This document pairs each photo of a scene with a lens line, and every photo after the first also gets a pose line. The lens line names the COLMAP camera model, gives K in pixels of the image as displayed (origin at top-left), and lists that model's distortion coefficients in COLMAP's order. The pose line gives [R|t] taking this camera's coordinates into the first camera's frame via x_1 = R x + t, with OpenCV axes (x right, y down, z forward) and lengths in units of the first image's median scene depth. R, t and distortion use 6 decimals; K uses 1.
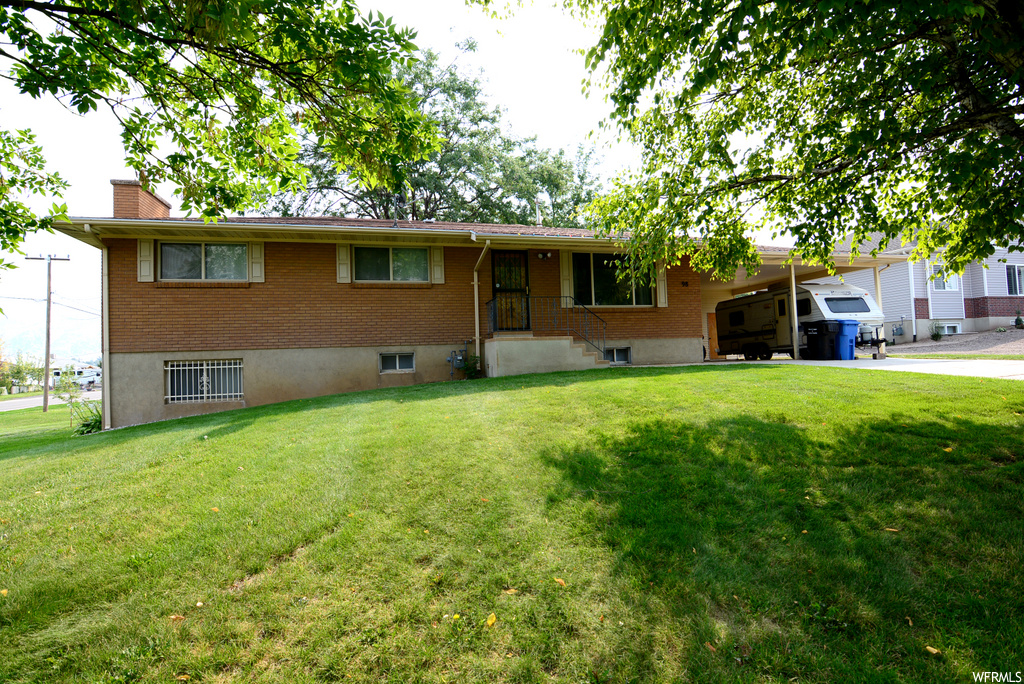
lens RADIAL K [[316.5, 0, 507.7], [0, 316.5, 341.5], [0, 0, 1]] dist [0.000137, 0.000009]
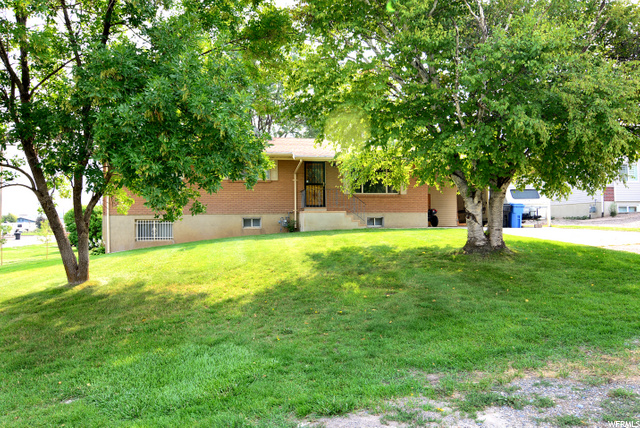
lens RADIAL K [[304.4, 0, 320.6], [0, 304.4, 213.7], [0, 0, 1]] dist [0.000123, -0.000034]
pose [[0.997493, 0.021012, -0.067574, 0.168345], [-0.019329, 0.999489, 0.025473, -0.040195], [0.068075, -0.024103, 0.997389, -0.740203]]
